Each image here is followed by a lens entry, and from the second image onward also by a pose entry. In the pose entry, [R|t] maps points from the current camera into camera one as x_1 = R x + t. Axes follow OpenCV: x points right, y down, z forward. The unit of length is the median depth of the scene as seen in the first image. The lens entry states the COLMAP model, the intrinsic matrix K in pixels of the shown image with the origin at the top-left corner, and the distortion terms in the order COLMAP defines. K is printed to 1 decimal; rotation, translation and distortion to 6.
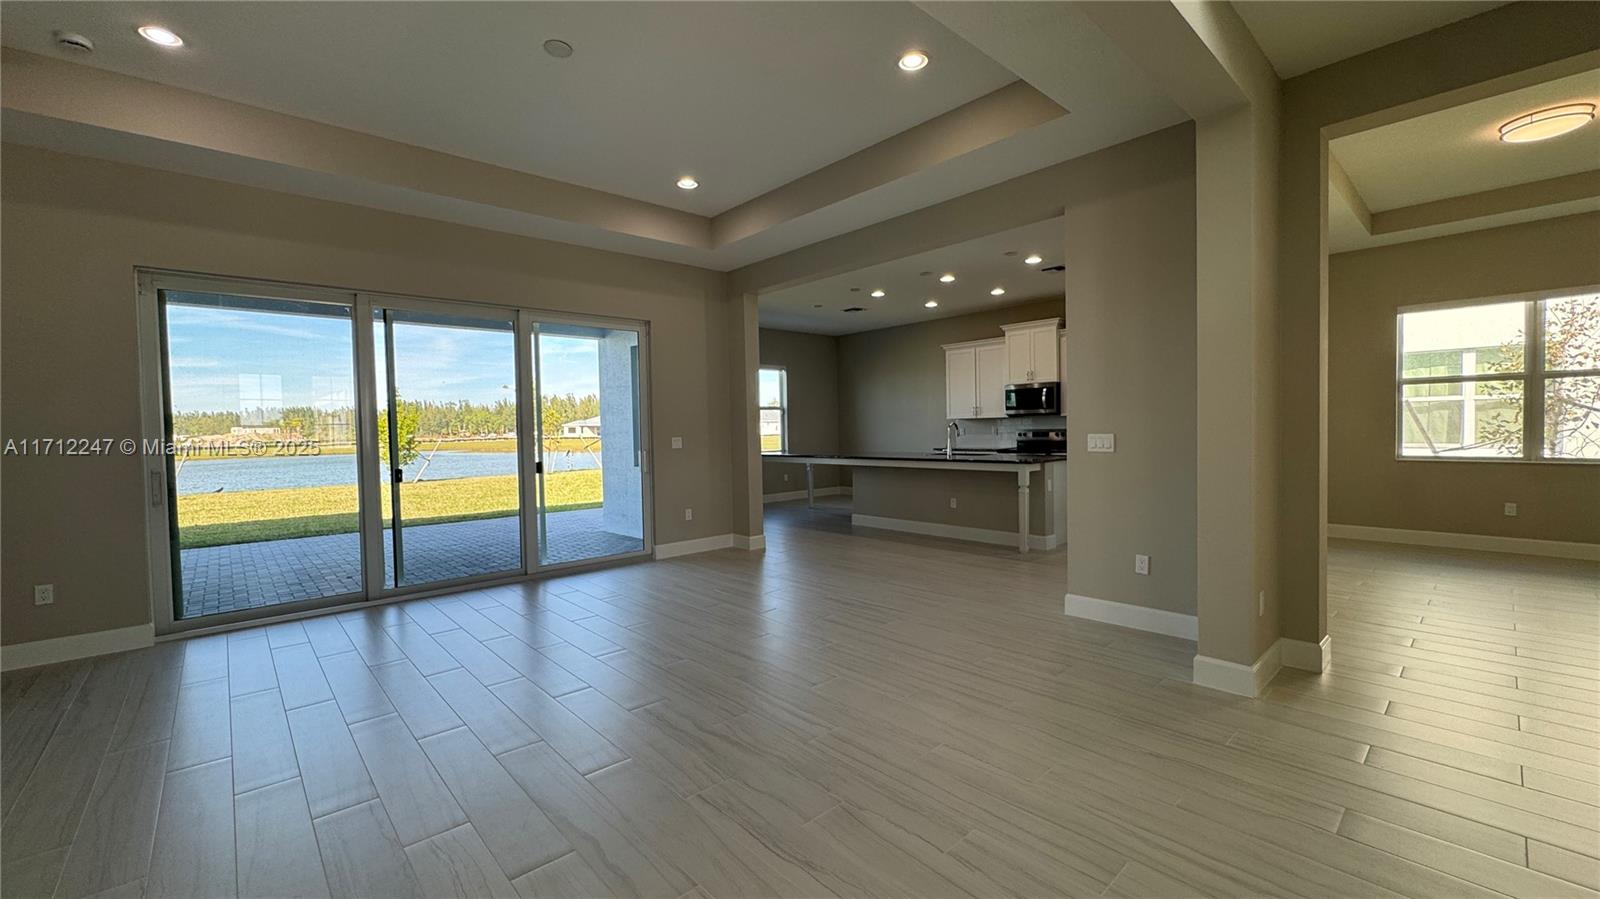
lens RADIAL K [[642.2, 0, 800.7], [0, 642.2, 447.8], [0, 0, 1]] dist [-0.000727, 0.000871]
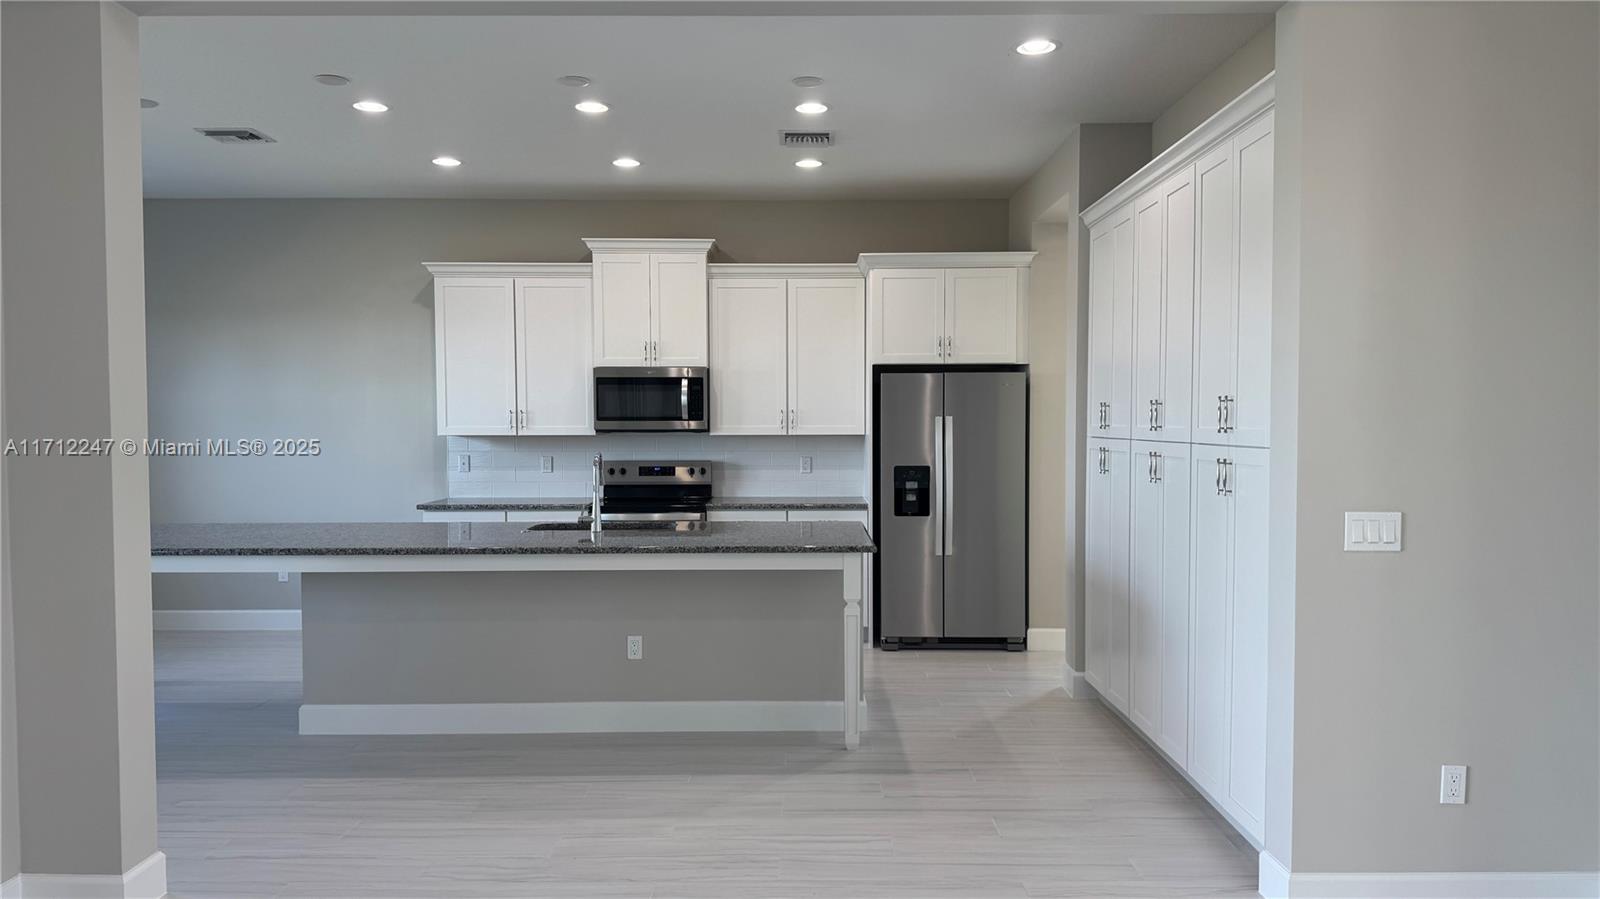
lens RADIAL K [[1116.2, 0, 793.3], [0, 1116.2, 452.5], [0, 0, 1]] dist [0.001825, -0.018975]
pose [[0.676981, 0.004297, 0.735988, -0.181253], [0.004463, 0.999941, -0.009944, -0.026365], [-0.735987, 0.010017, 0.676922, 0.348051]]
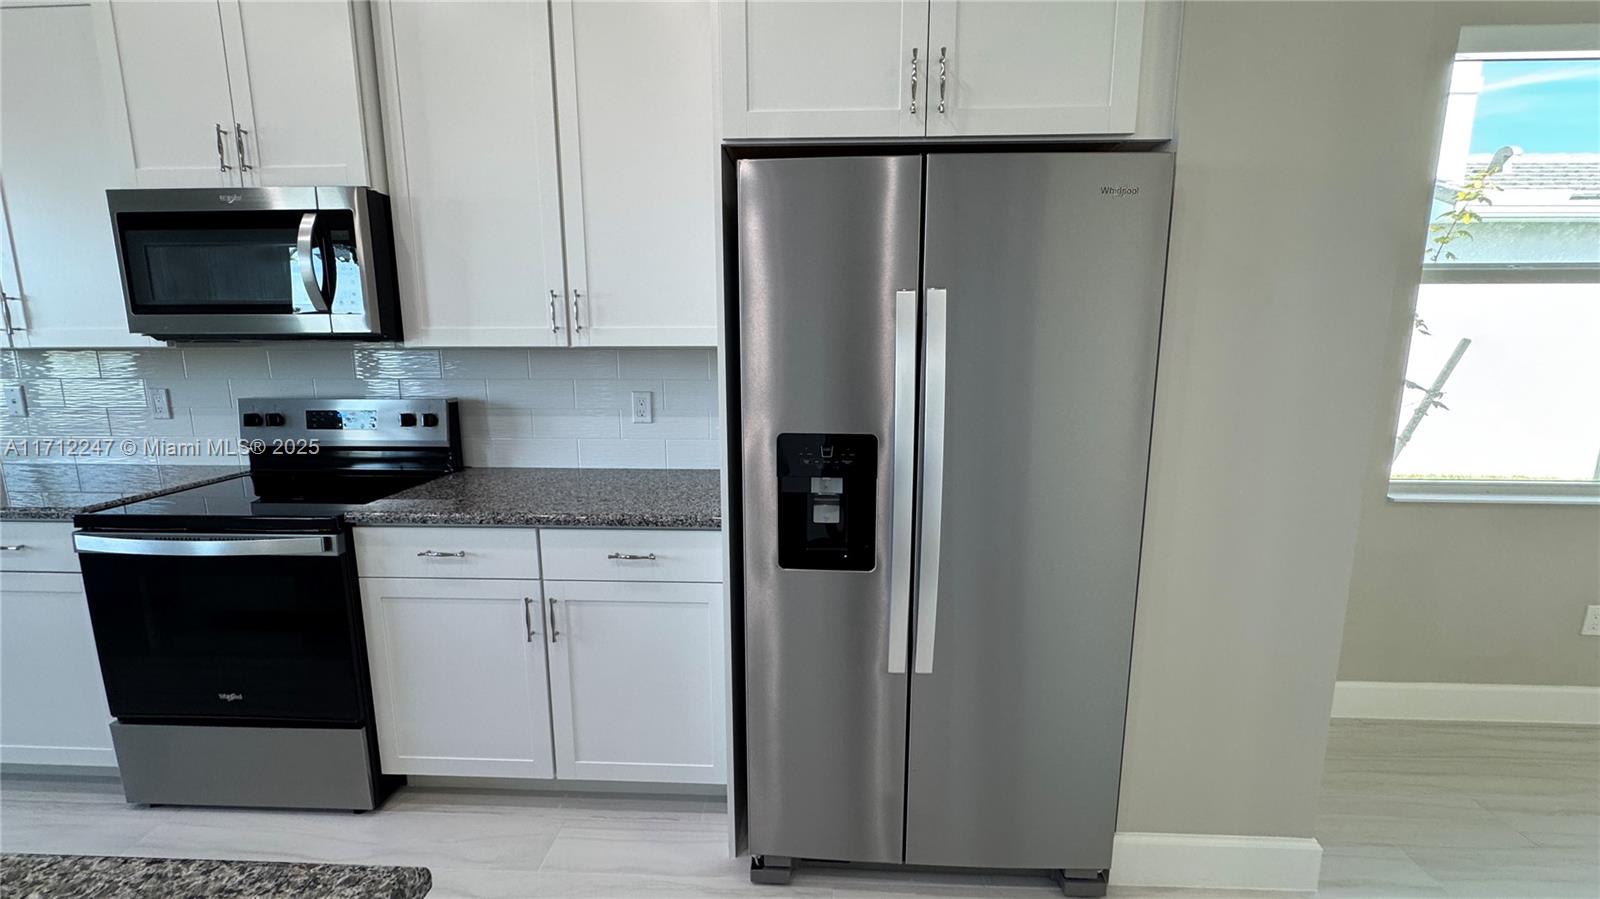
lens RADIAL K [[642.2, 0, 789.4], [0, 642.2, 446.6], [0, 0, 1]] dist [-0.000727, 0.000871]
pose [[0.715855, -0.089689, 0.692465, 0.325852], [0.005056, 0.992356, 0.123305, -0.040578], [-0.698231, -0.084768, 0.710836, 0.703839]]
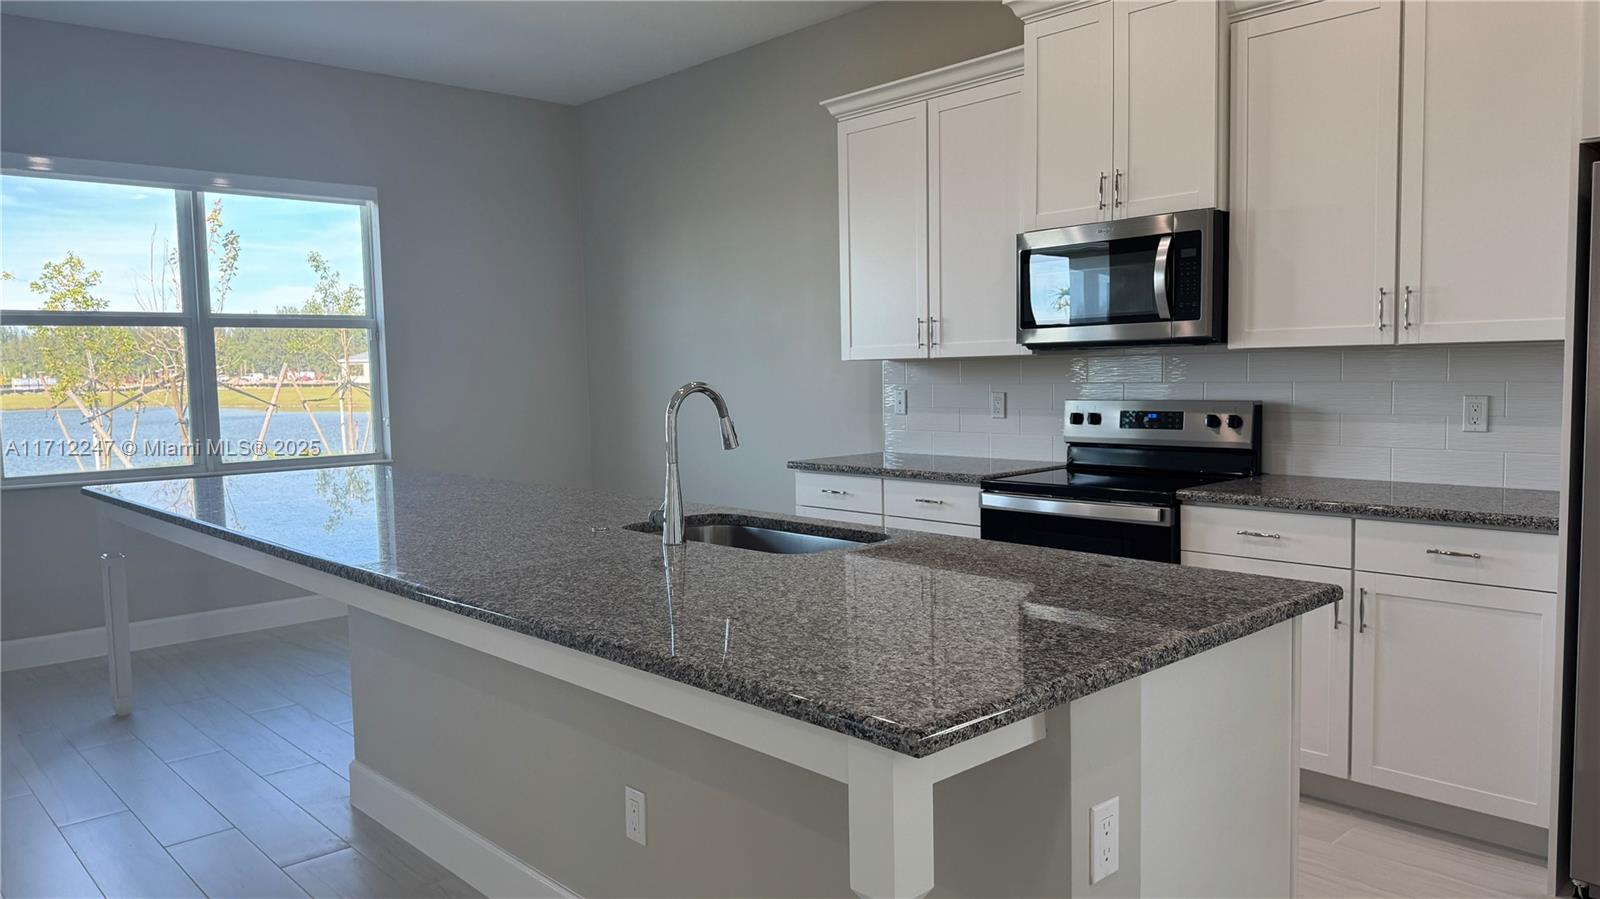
lens RADIAL K [[1116.2, 0, 797.5], [0, 1116.2, 454.0], [0, 0, 1]] dist [0.001825, -0.018975]
pose [[0.999983, 0.005054, 0.002995, 0.228649], [-0.005189, 0.998888, 0.046857, -0.027815], [-0.002755, -0.046872, 0.998897, 0.546111]]
